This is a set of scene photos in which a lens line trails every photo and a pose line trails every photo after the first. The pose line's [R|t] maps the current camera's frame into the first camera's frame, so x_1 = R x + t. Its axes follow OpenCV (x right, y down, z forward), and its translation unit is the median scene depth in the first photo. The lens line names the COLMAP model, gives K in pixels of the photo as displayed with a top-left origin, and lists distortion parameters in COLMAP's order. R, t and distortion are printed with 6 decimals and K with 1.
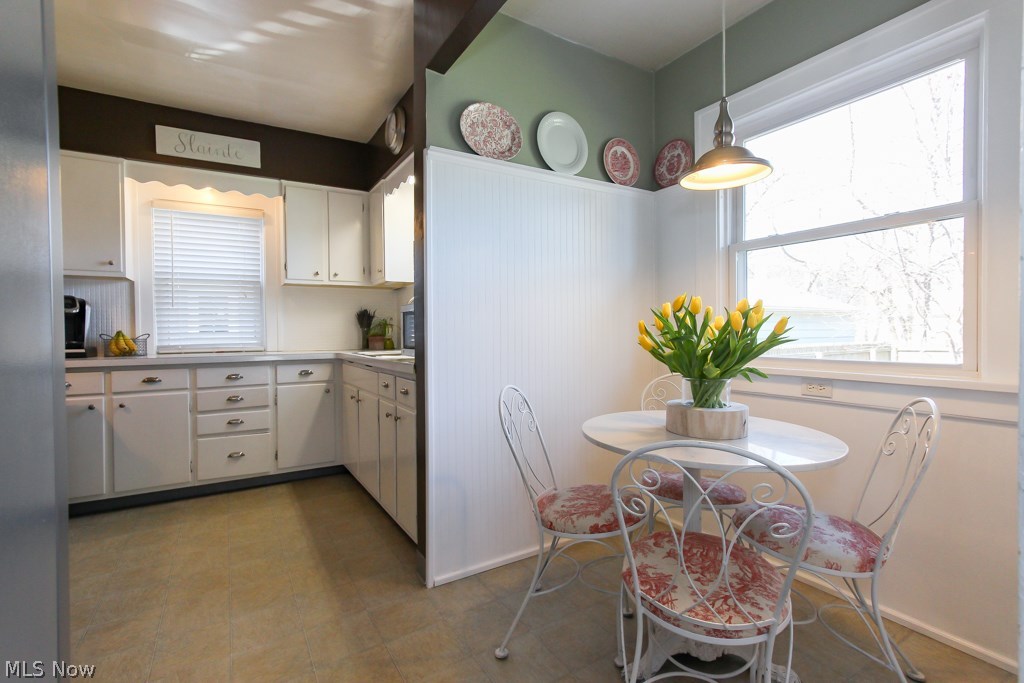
lens RADIAL K [[468.1, 0, 499.8], [0, 468.1, 338.2], [0, 0, 1]] dist [0.003937, 0.002194]
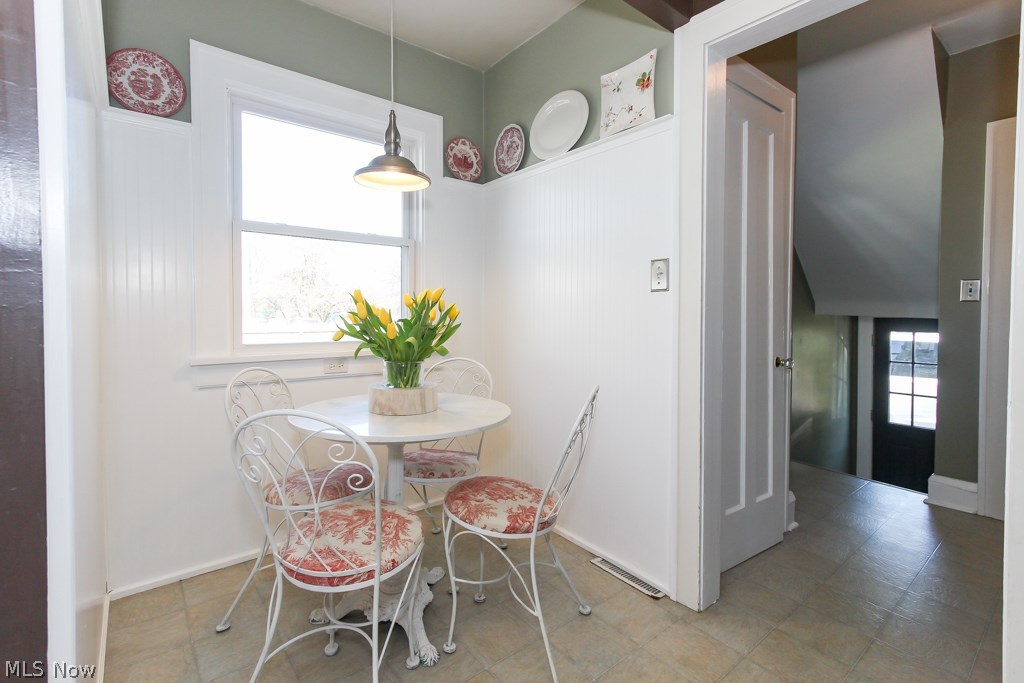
lens RADIAL K [[468.1, 0, 513.5], [0, 468.1, 325.2], [0, 0, 1]] dist [0.003937, 0.002194]
pose [[-0.148365, -0.011367, 0.988867, -0.316445], [0.014804, 0.999796, 0.013714, -0.003901], [-0.988822, 0.016674, -0.148166, 0.415795]]
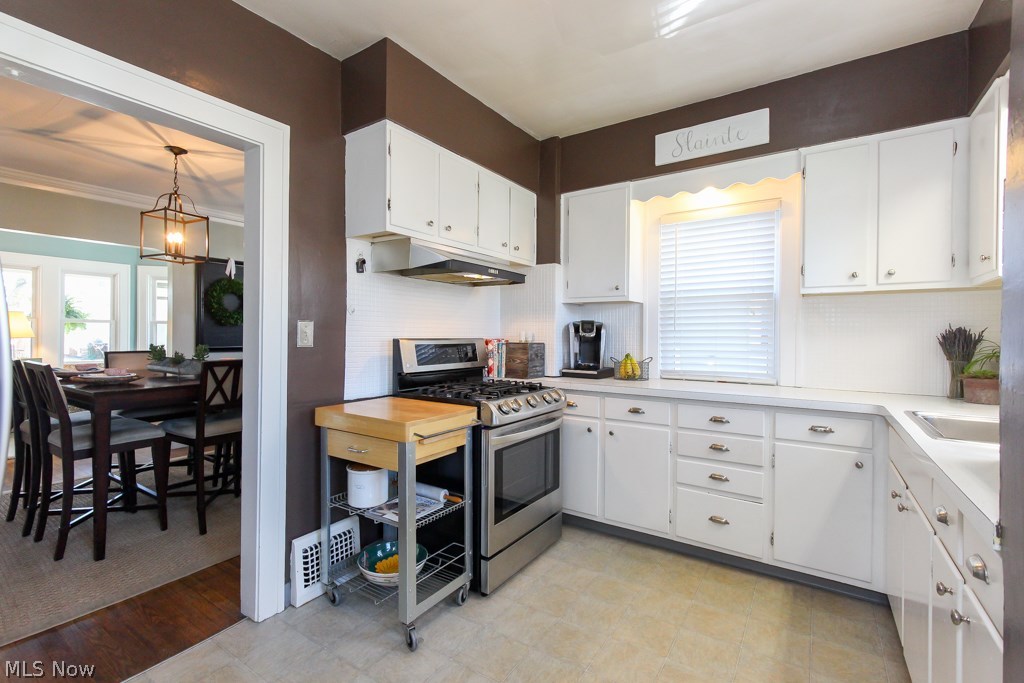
lens RADIAL K [[468.1, 0, 506.7], [0, 468.1, 338.4], [0, 0, 1]] dist [0.003937, 0.002194]
pose [[0.437570, 0.017075, -0.899022, -0.018649], [-0.025616, 0.999651, 0.006518, -0.048399], [0.898820, 0.020177, 0.437854, 0.324642]]
